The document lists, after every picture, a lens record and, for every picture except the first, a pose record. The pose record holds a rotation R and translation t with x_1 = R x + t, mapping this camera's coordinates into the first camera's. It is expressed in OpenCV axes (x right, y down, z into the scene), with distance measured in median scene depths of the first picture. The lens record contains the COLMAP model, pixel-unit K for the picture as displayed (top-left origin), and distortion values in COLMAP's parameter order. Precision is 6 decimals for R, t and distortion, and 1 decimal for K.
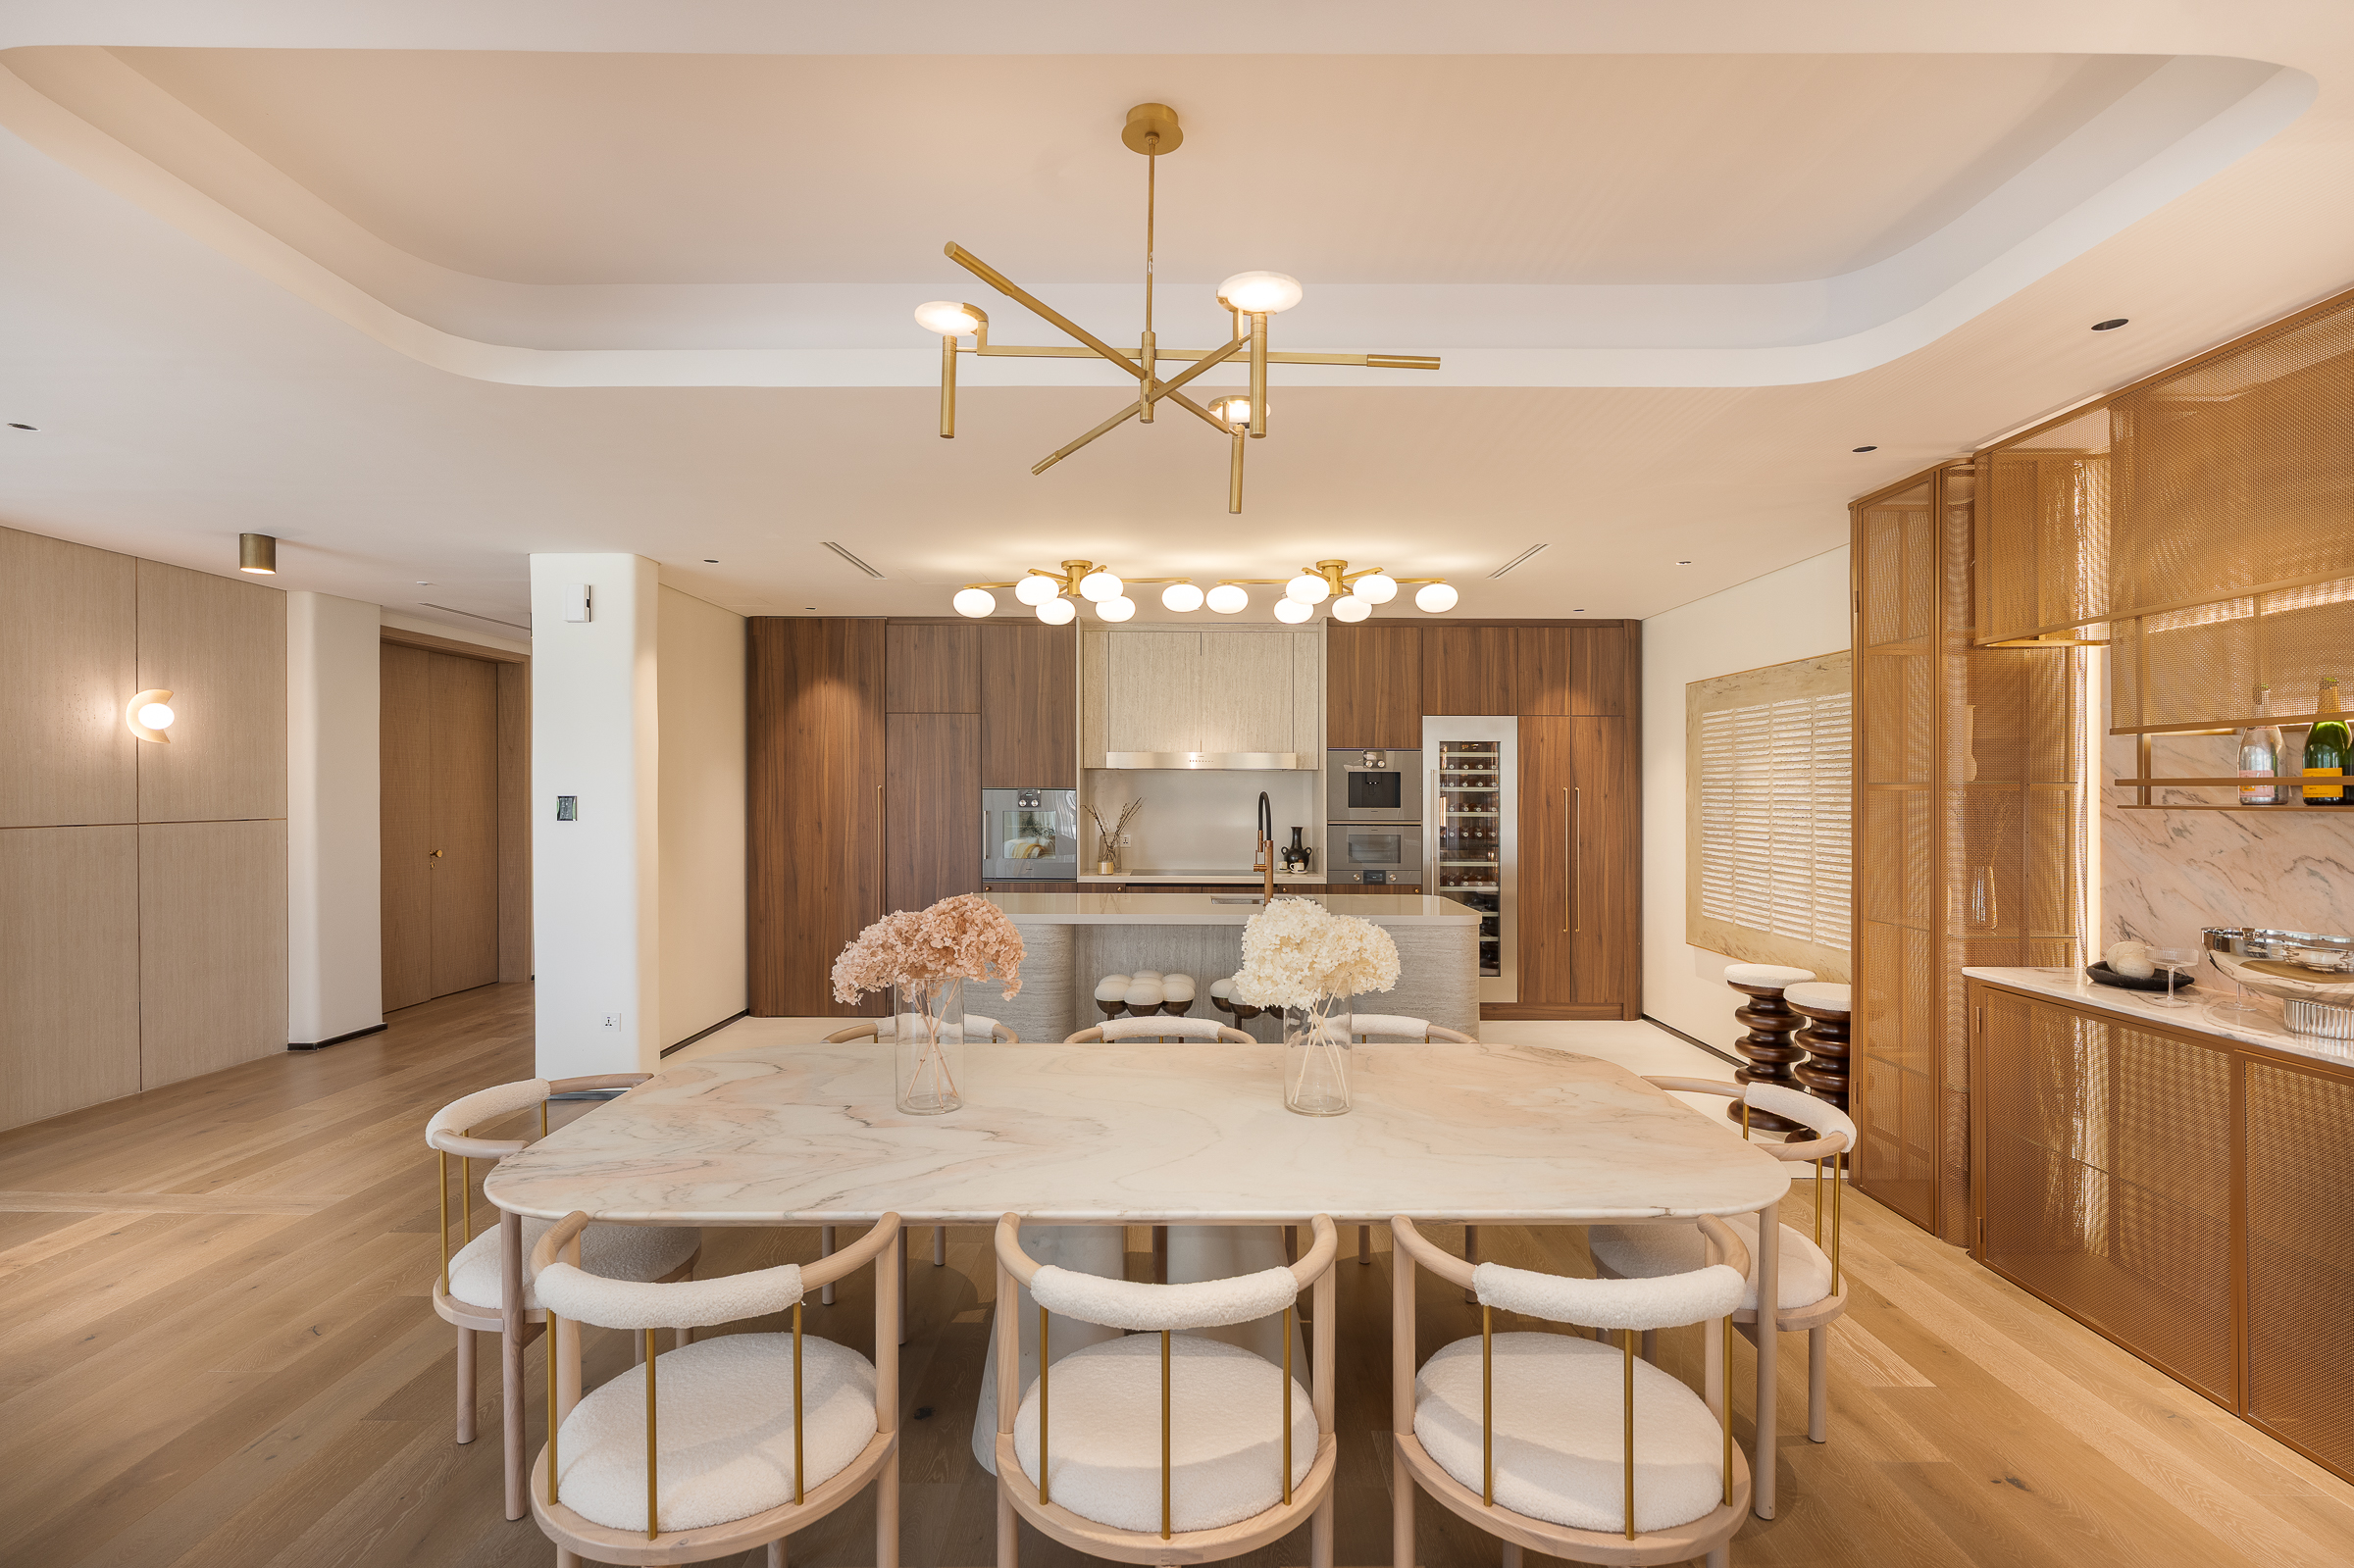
lens RADIAL K [[1070.3, 0, 1172.5], [0, 1070.3, 789.0], [0, 0, 1]] dist [-0.004037, 0.002173]
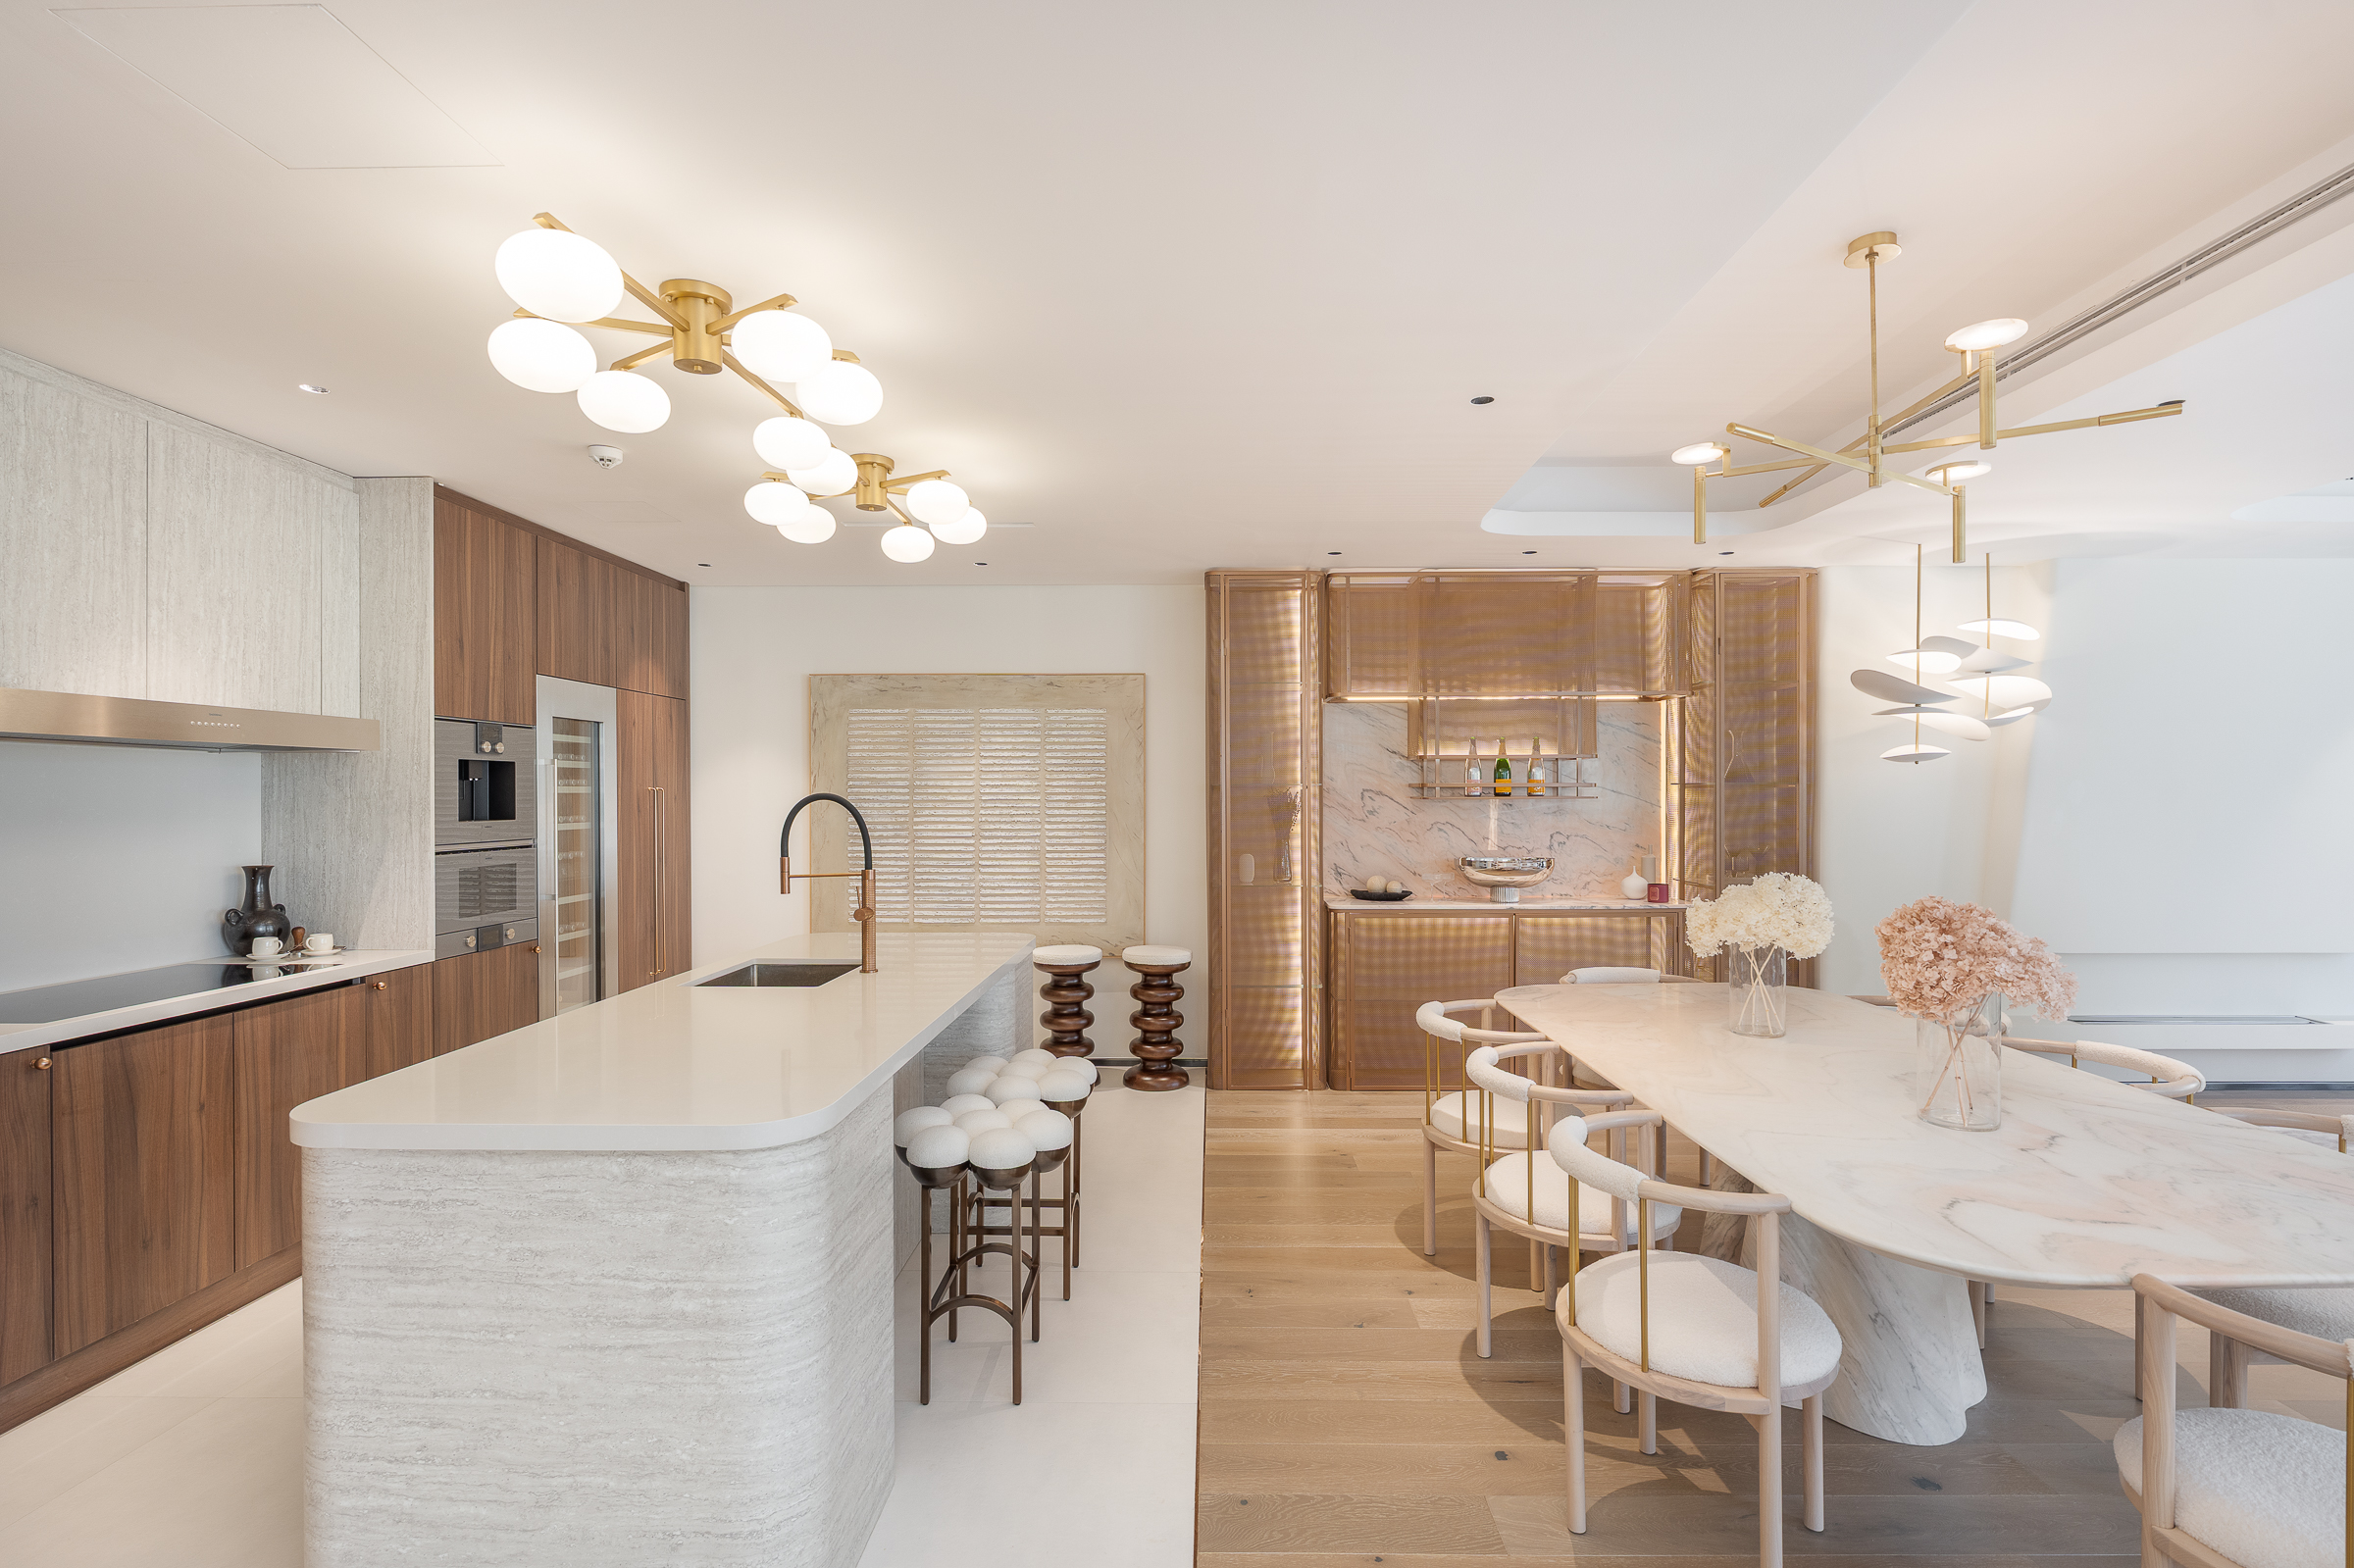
lens RADIAL K [[1070.3, 0, 1176.4], [0, 1070.3, 792.5], [0, 0, 1]] dist [-0.004037, 0.002173]
pose [[0.010911, -0.005773, 0.999924, -0.451808], [-0.000544, 0.999983, 0.005780, -0.001847], [-0.999940, -0.000607, 0.010908, 0.676197]]
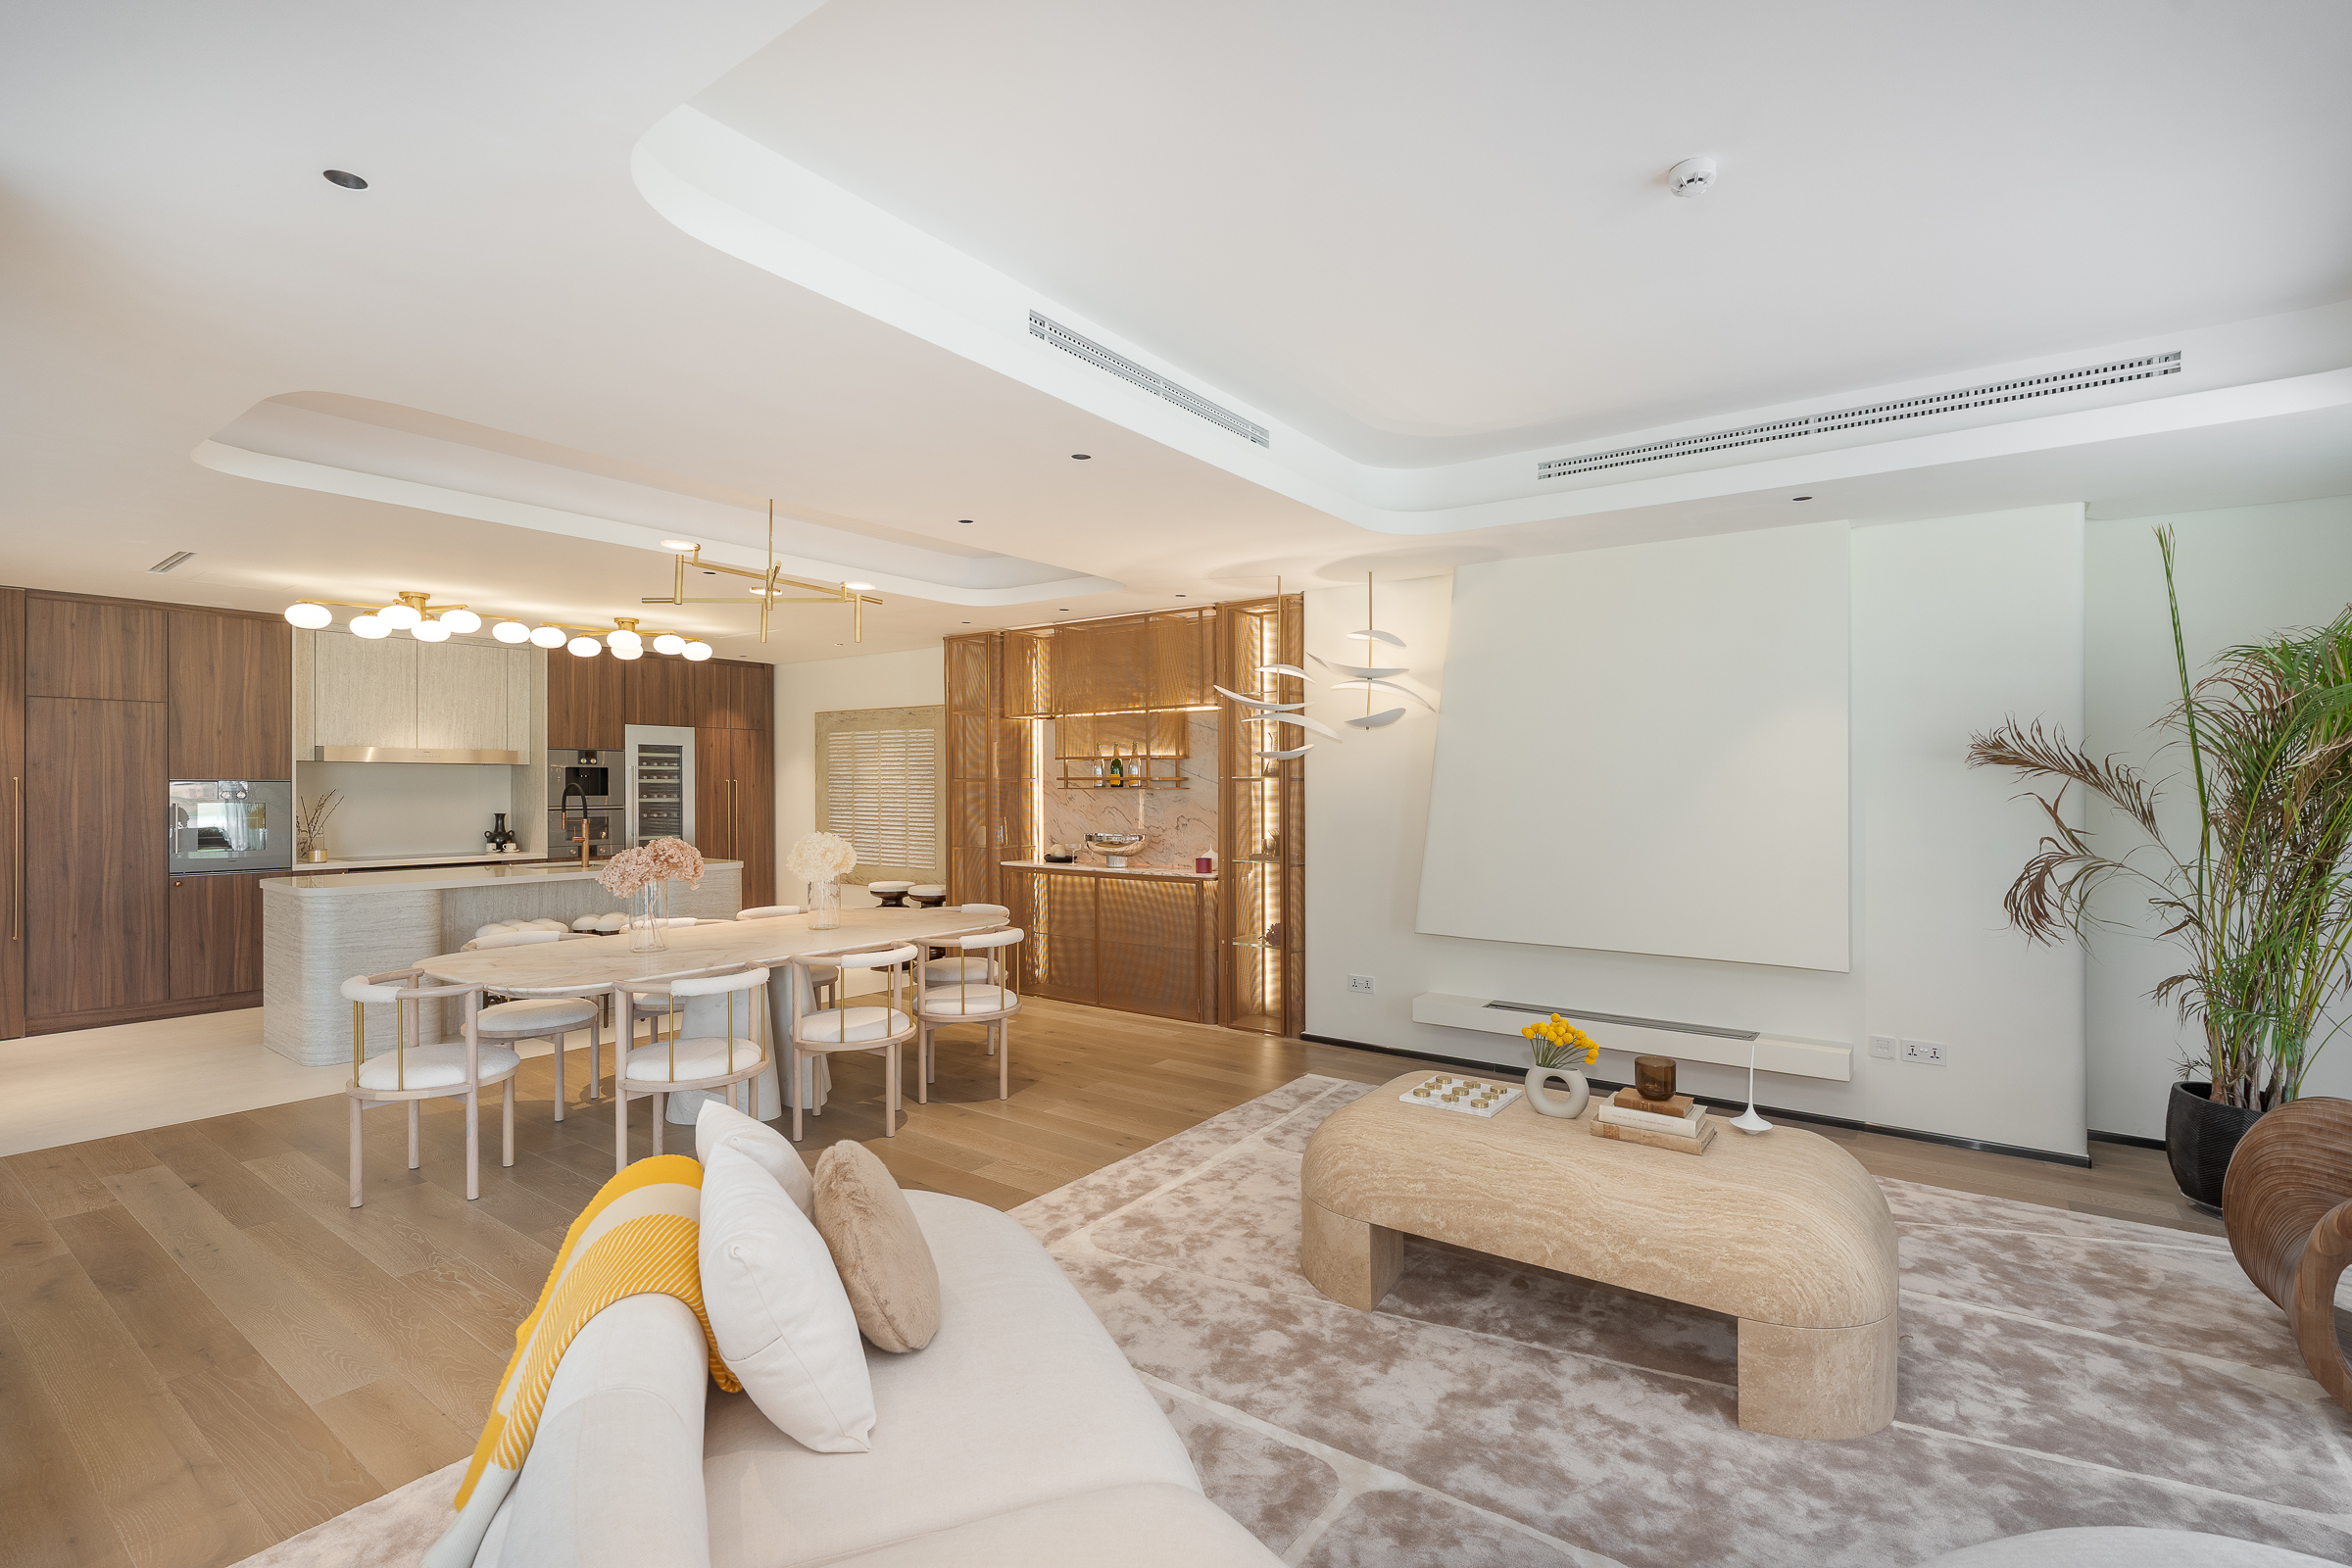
lens RADIAL K [[1069.5, 0, 1170.6], [0, 1069.5, 787.9], [0, 0, 1]] dist [-0.004037, 0.002173]
pose [[0.586894, -0.005401, 0.809645, -0.474908], [-0.000666, 0.999974, 0.007153, -0.001187], [-0.809663, -0.004737, 0.586876, -0.328371]]
